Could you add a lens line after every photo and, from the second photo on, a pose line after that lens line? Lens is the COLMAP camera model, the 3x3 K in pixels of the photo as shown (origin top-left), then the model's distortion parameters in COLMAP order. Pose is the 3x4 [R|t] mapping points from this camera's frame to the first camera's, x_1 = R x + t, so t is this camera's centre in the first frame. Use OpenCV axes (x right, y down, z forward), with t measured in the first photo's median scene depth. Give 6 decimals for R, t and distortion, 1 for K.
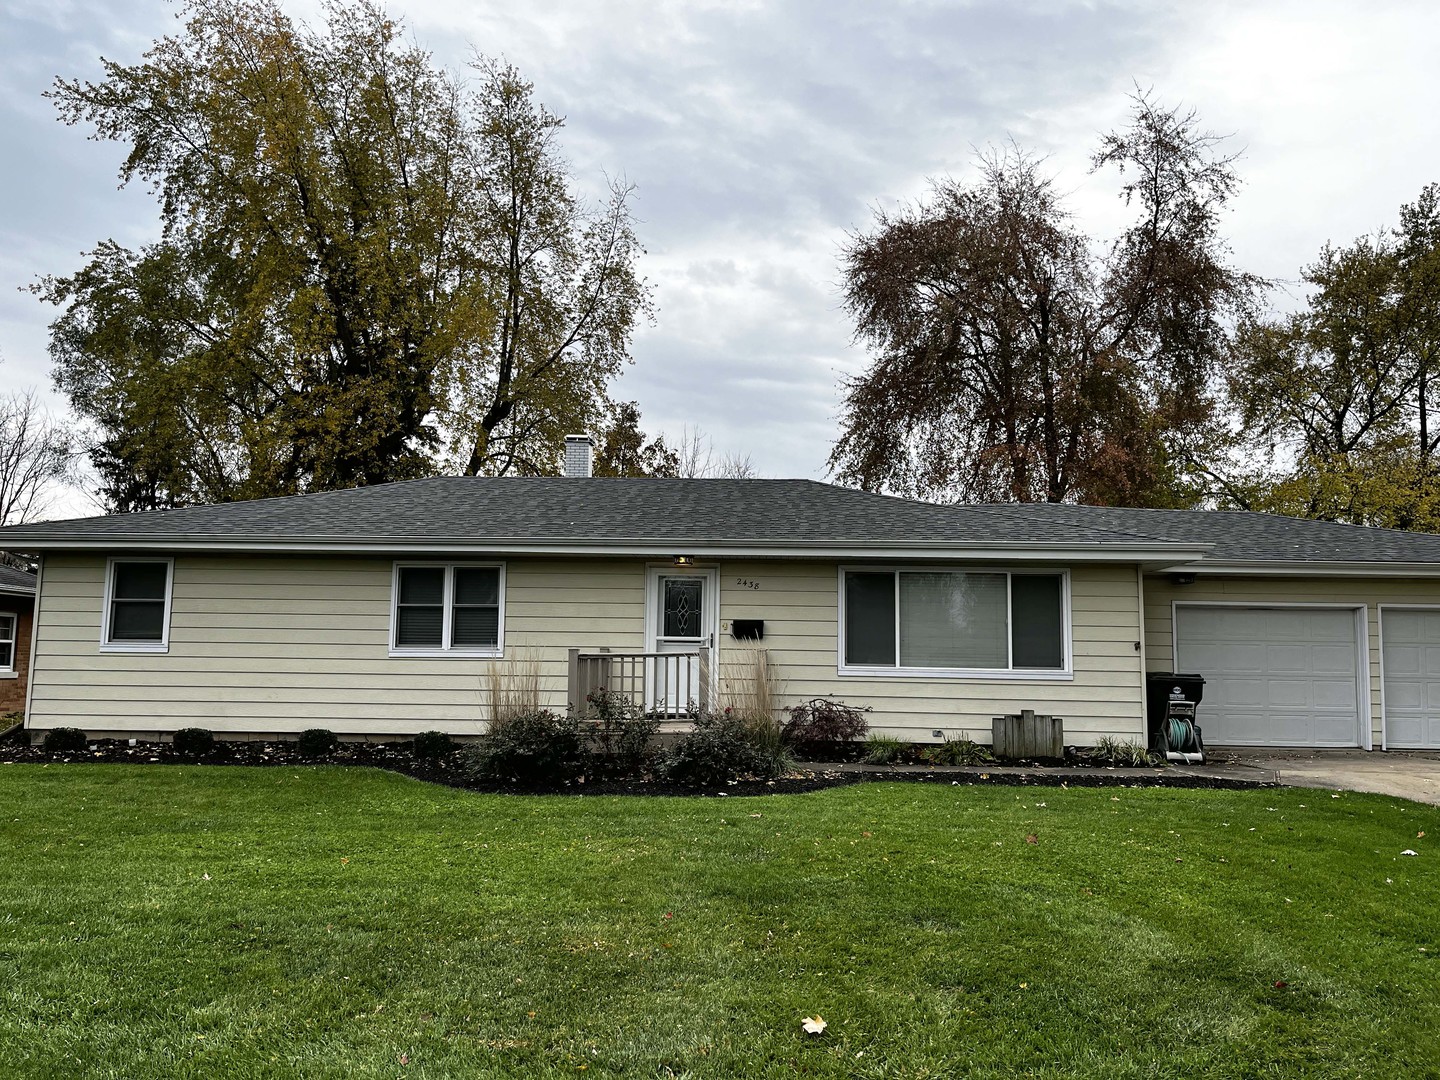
lens RADIAL K [[1085.1, 0, 711.3], [0, 1085.1, 546.0], [0, 0, 1]] dist [0.064961, -0.081651]
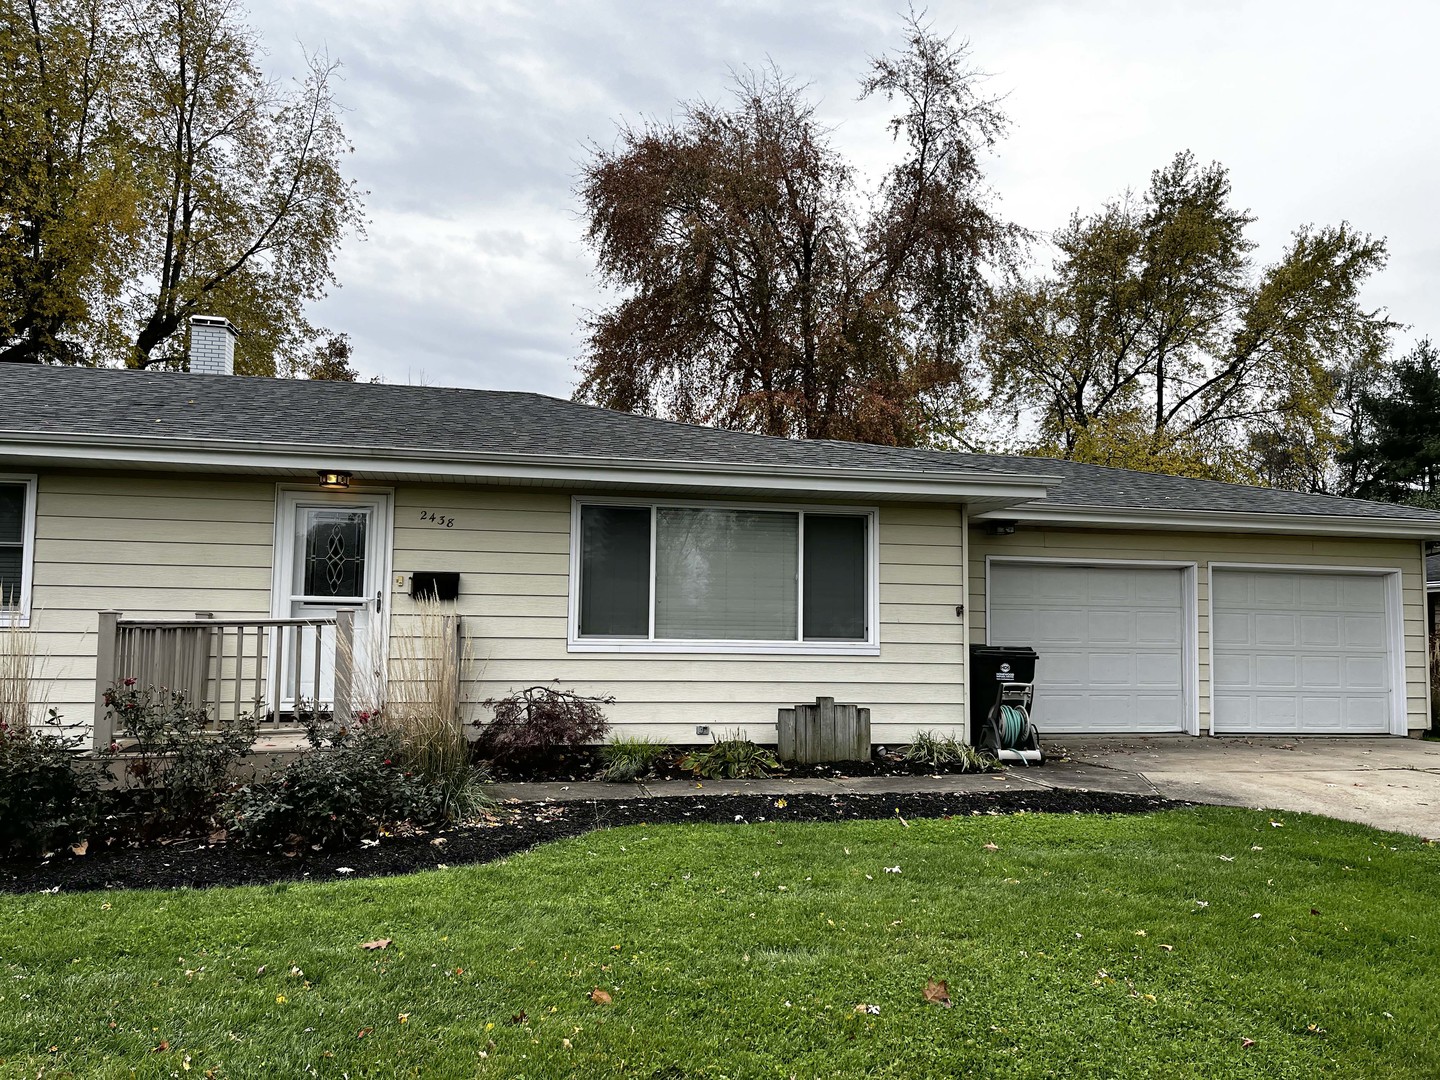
lens RADIAL K [[1085.1, 0, 711.3], [0, 1085.1, 546.0], [0, 0, 1]] dist [0.064961, -0.081651]
pose [[0.971789, 0.017313, 0.235217, 0.034994], [-0.023243, 0.999478, 0.022461, 0.028183], [-0.234706, -0.027294, 0.971683, 0.255680]]
